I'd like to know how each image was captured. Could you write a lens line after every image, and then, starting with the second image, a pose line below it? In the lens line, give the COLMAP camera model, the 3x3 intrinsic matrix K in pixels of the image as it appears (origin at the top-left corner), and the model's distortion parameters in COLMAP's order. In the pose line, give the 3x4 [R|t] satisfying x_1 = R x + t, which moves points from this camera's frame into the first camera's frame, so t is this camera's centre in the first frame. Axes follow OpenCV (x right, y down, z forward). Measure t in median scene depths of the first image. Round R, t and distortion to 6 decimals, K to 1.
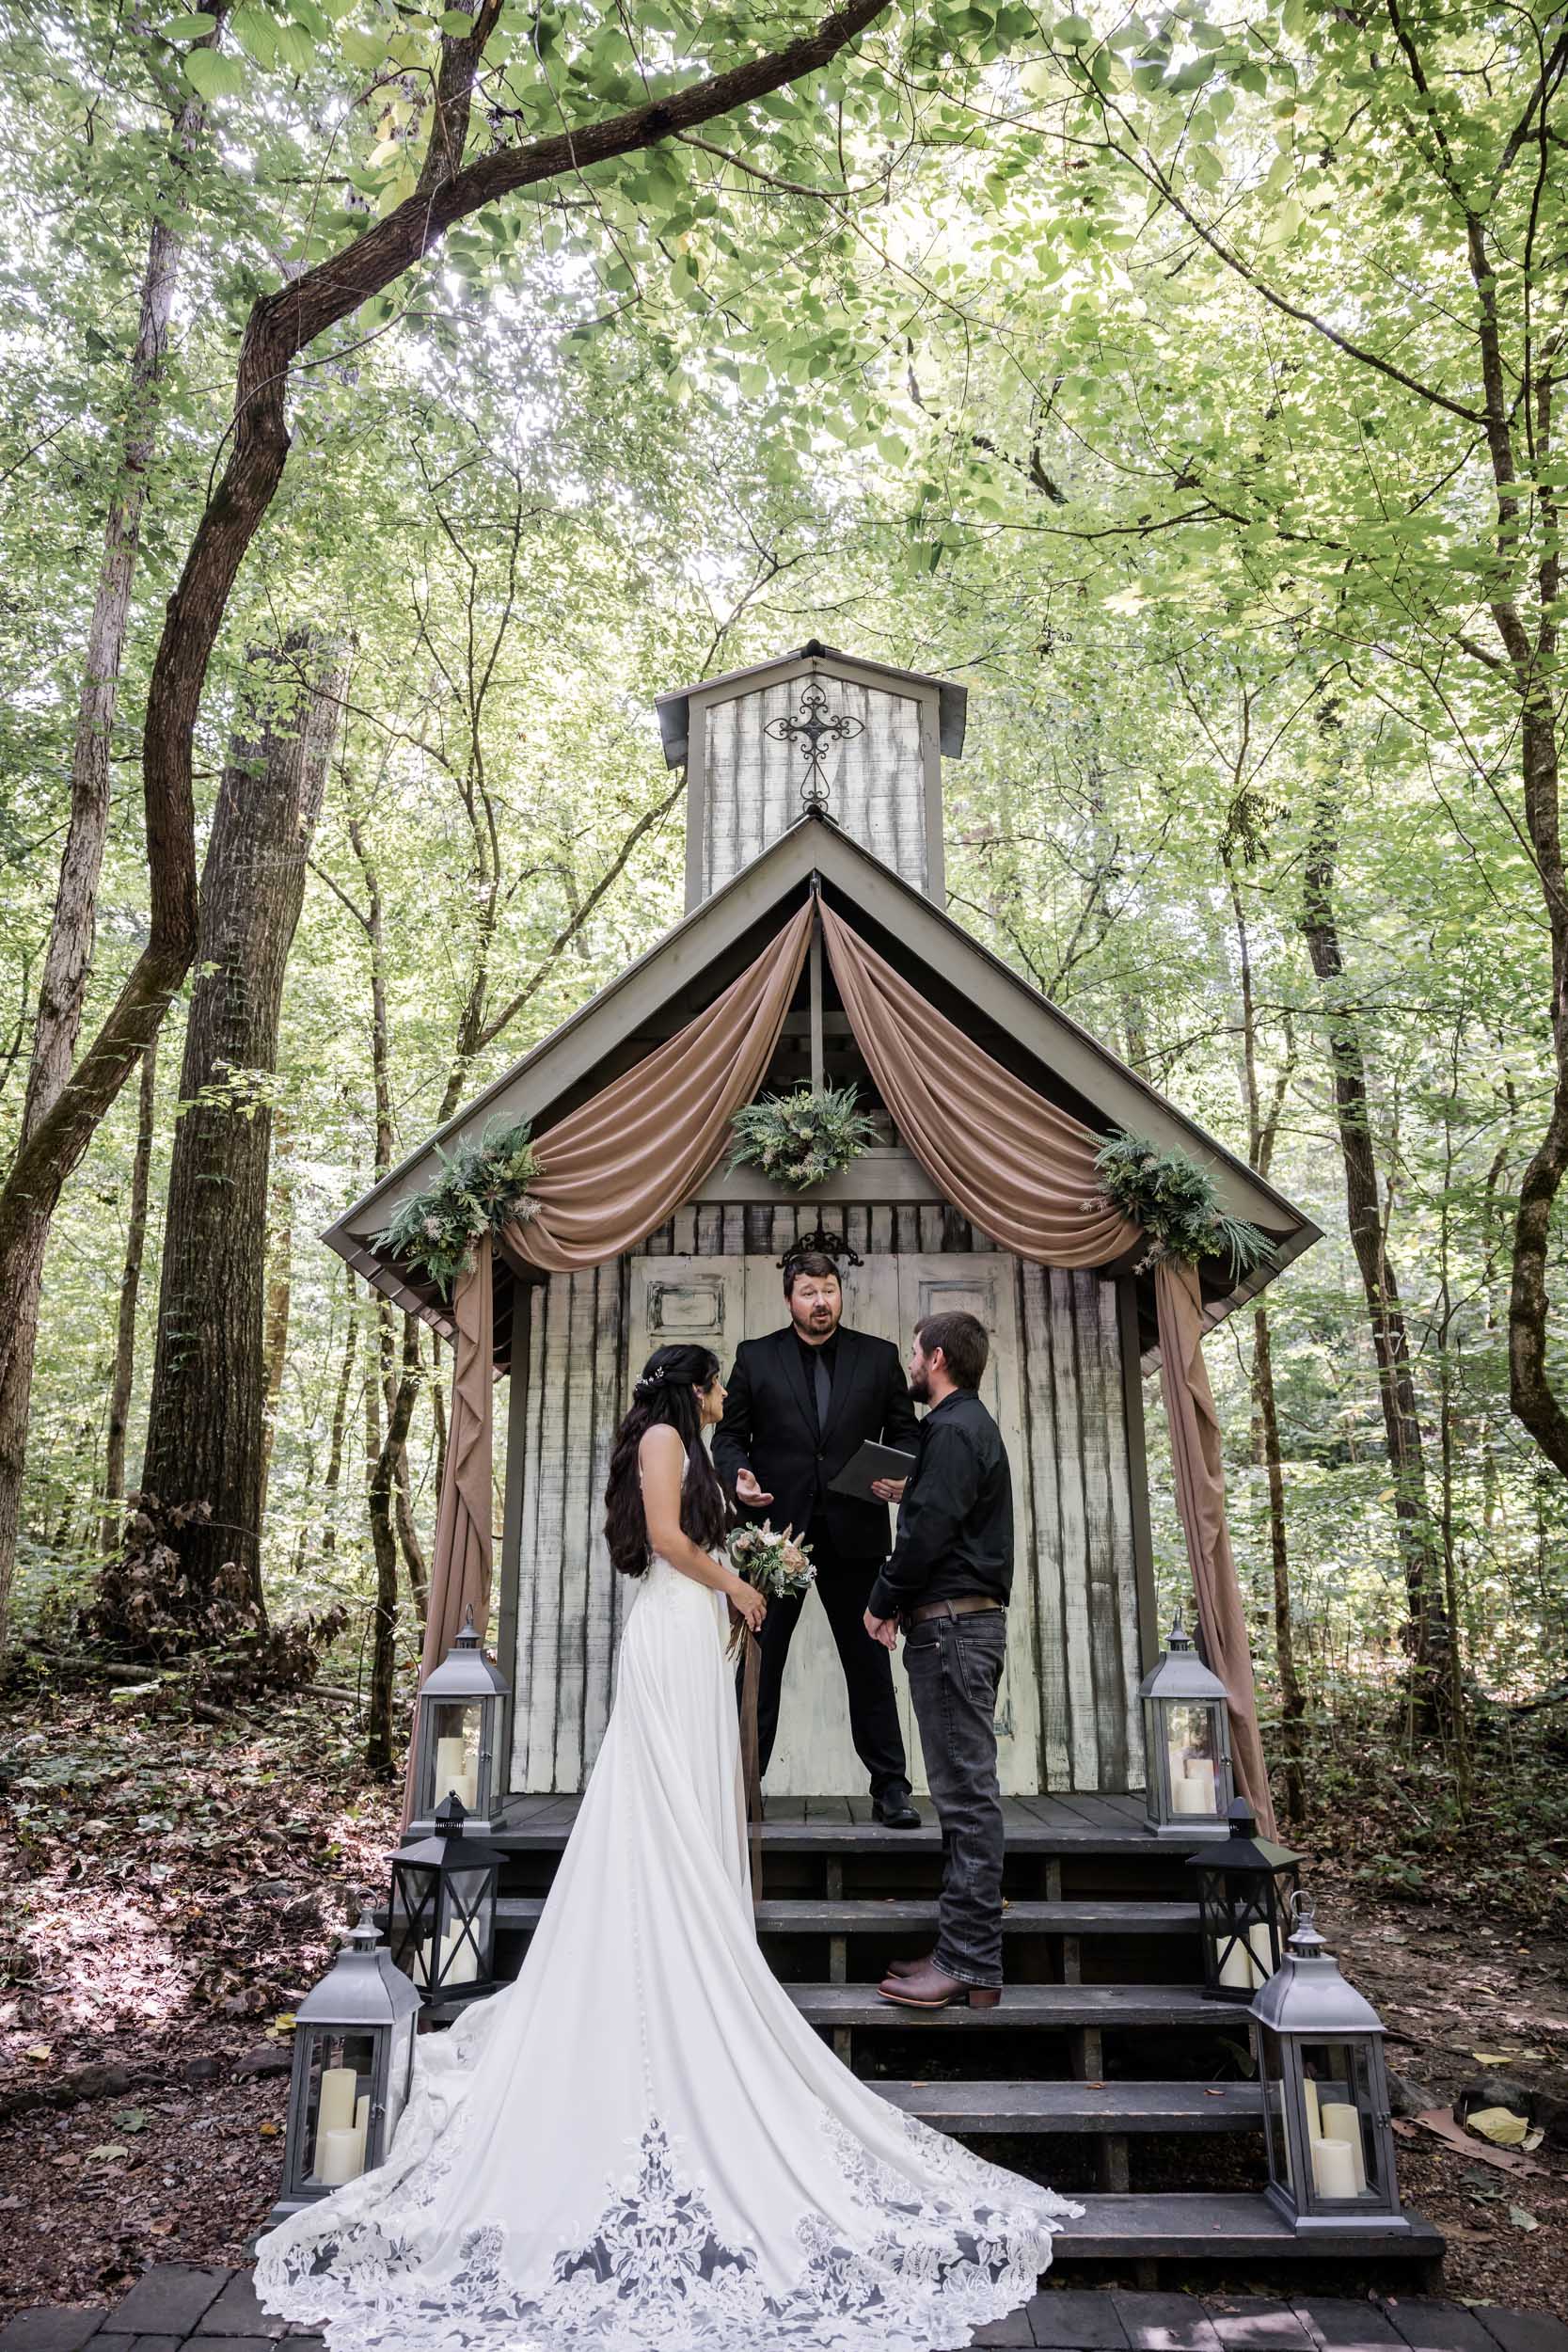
lens RADIAL K [[1586.1, 0, 773.9], [0, 1586.1, 1185.8], [0, 0, 1]] dist [0.000704, 0.000519]
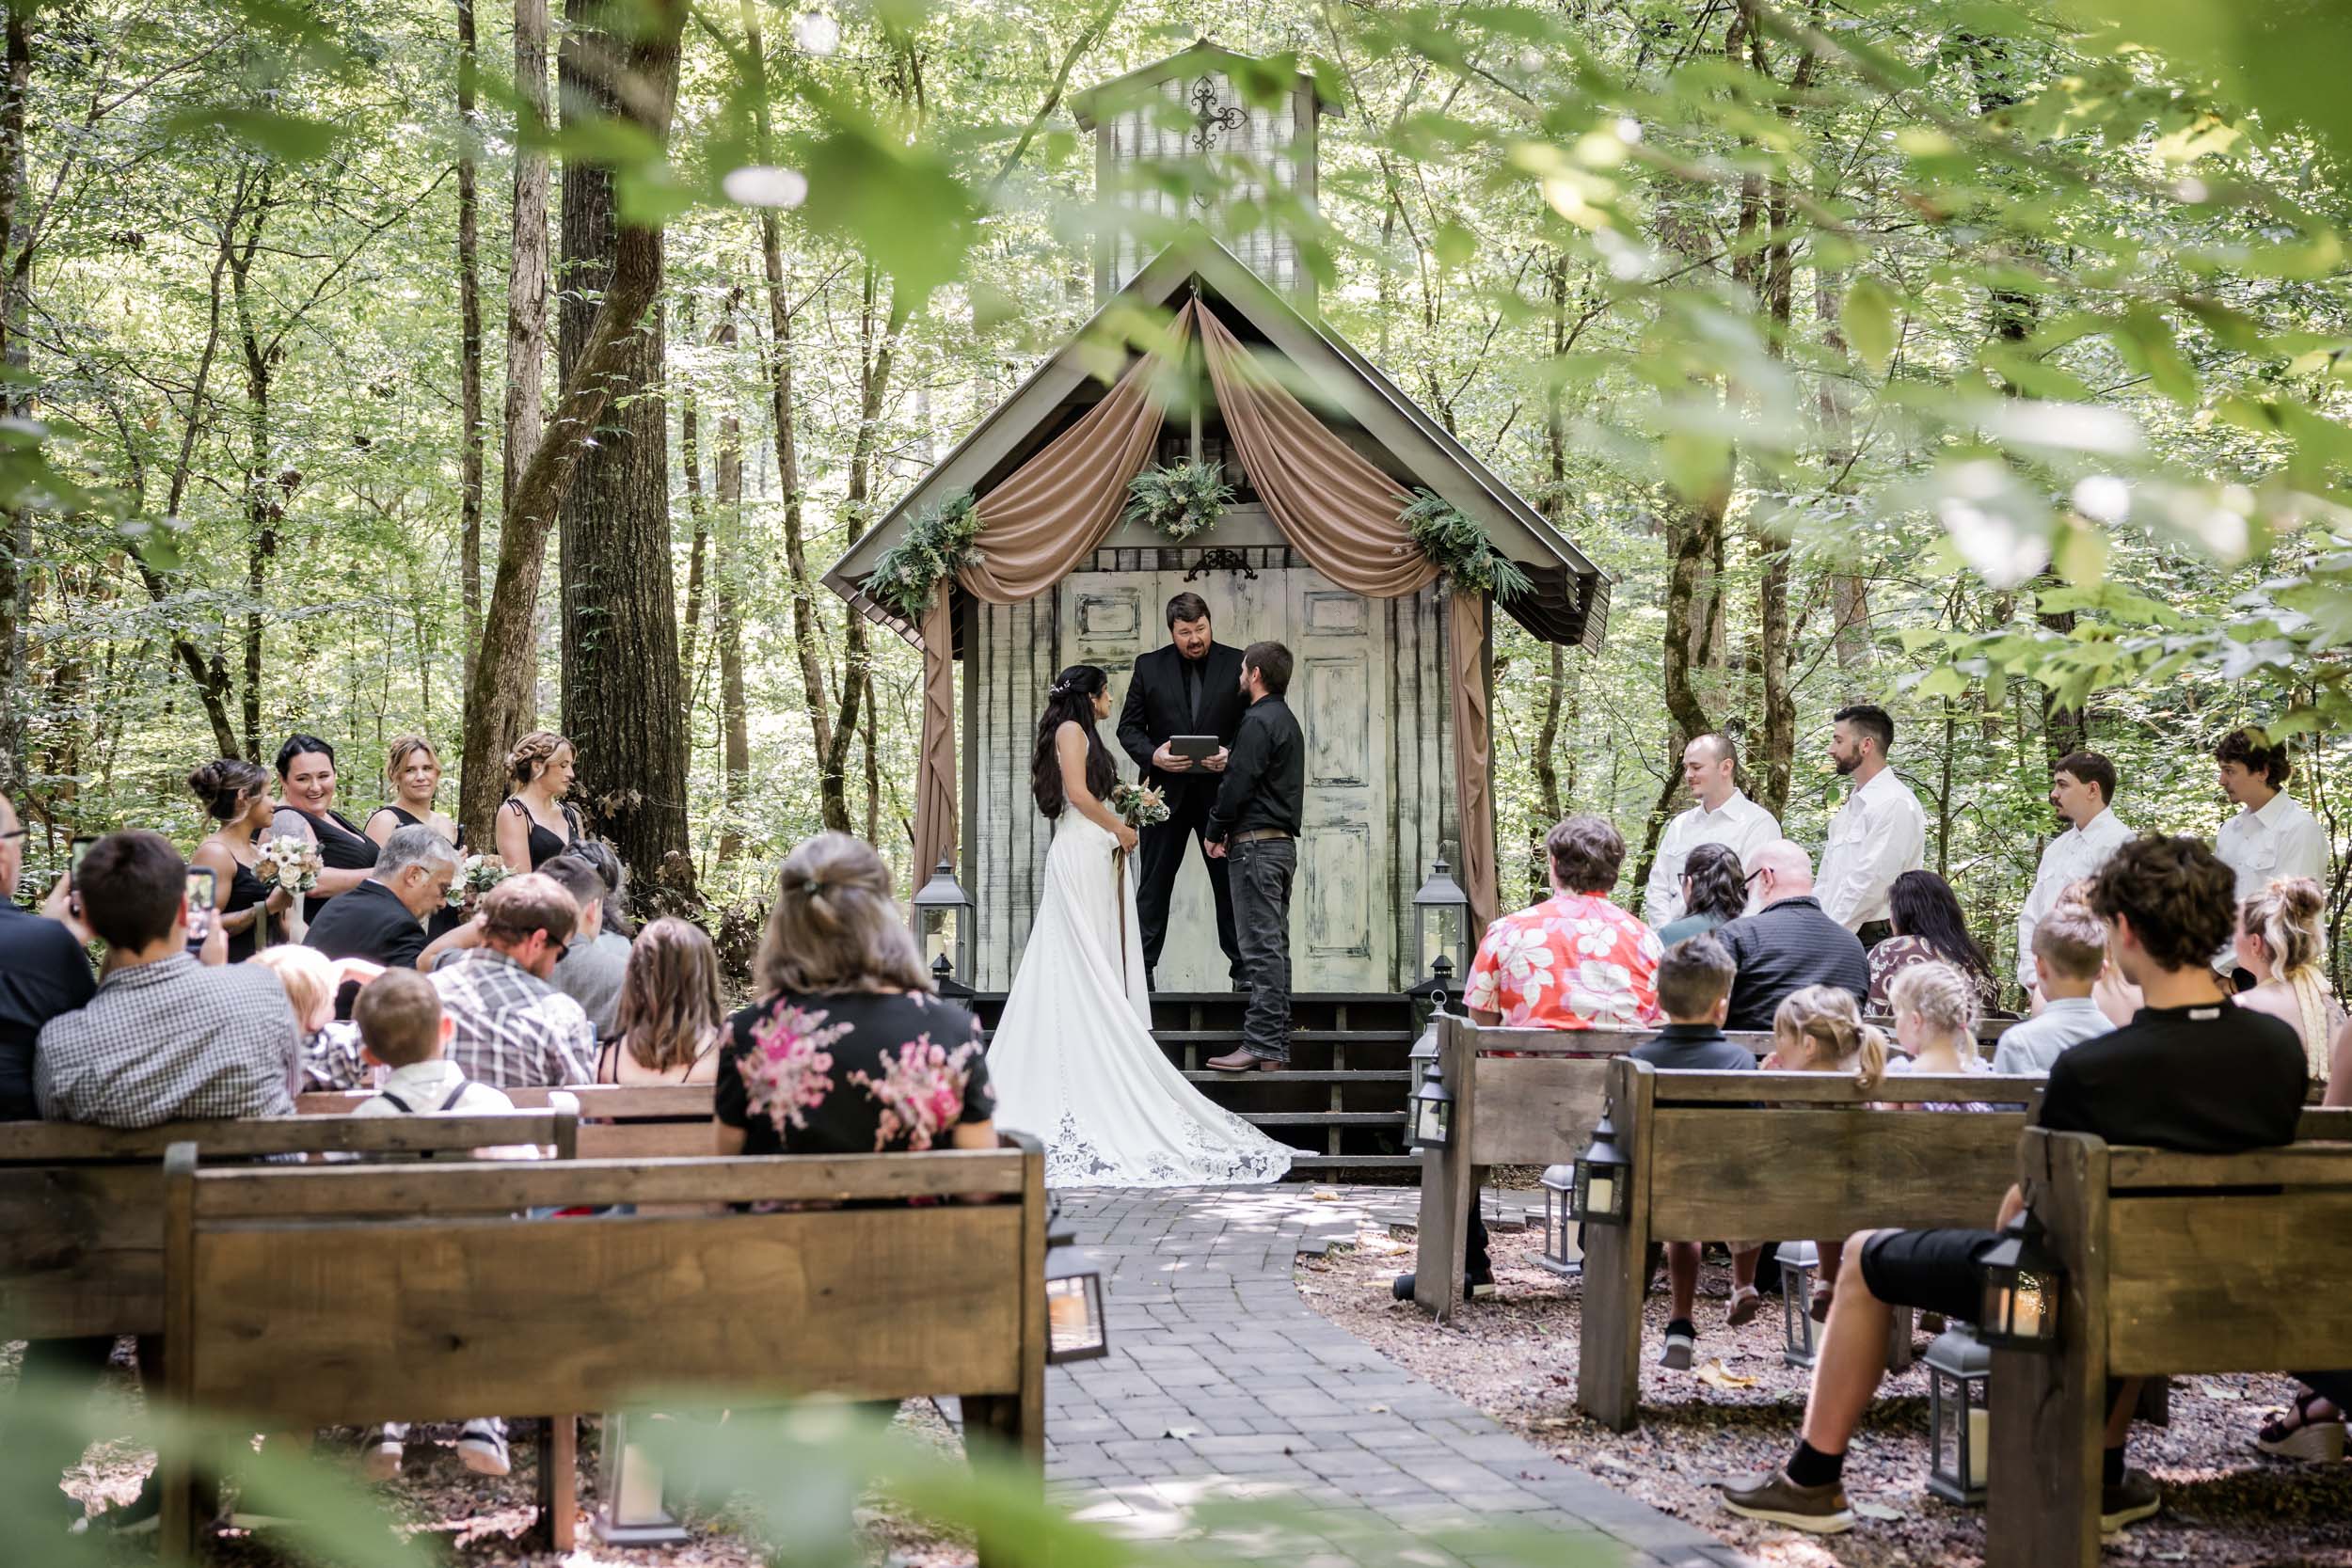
lens RADIAL K [[3009.7, 0, 1176.0], [0, 3009.7, 784.0], [0, 0, 1]] dist [0.008255, 0.008336]
pose [[0.996583, -0.006332, -0.082352, 0.187943], [0.021502, 0.982567, 0.184661, -0.224158], [0.079747, -0.185801, 0.979346, -1.277940]]
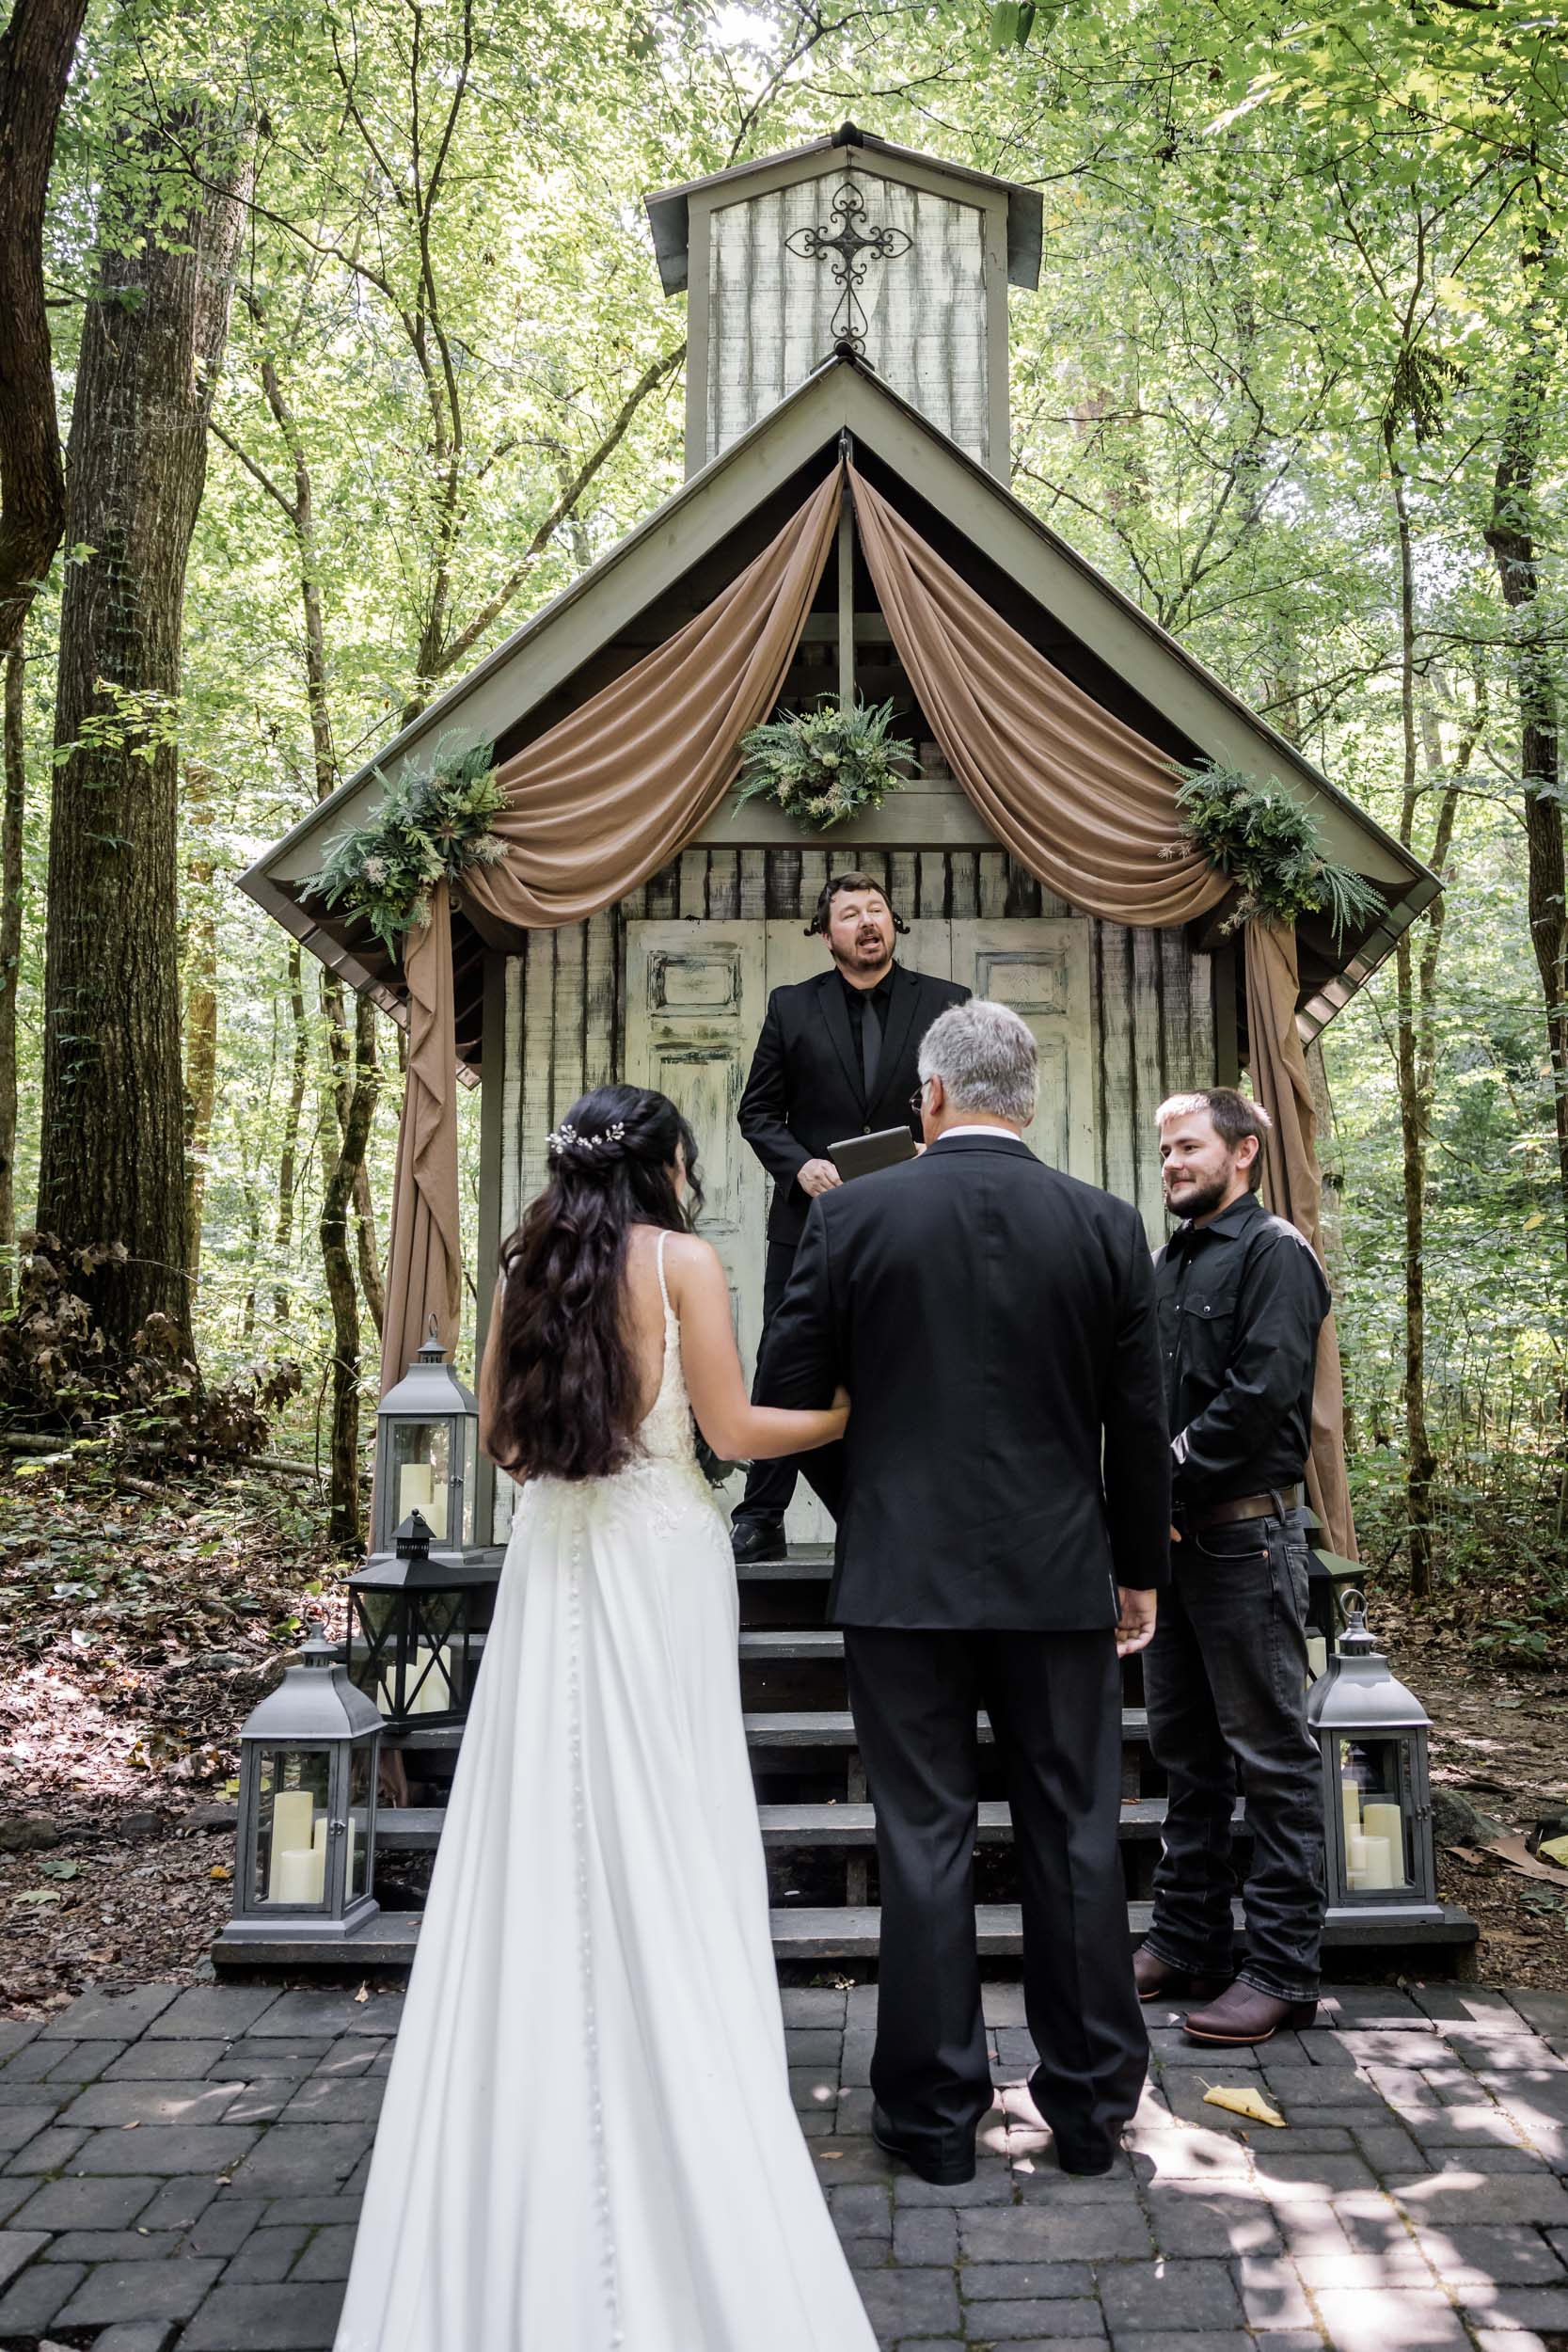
lens RADIAL K [[1998.6, 0, 954.0], [0, 1998.6, 1189.2], [0, 0, 1]] dist [-0.000770, 0.005760]
pose [[0.998472, -0.000944, 0.055254, 0.022951], [-0.007442, 0.988449, 0.151373, 0.025656], [-0.054758, -0.151553, 0.986931, -0.053823]]
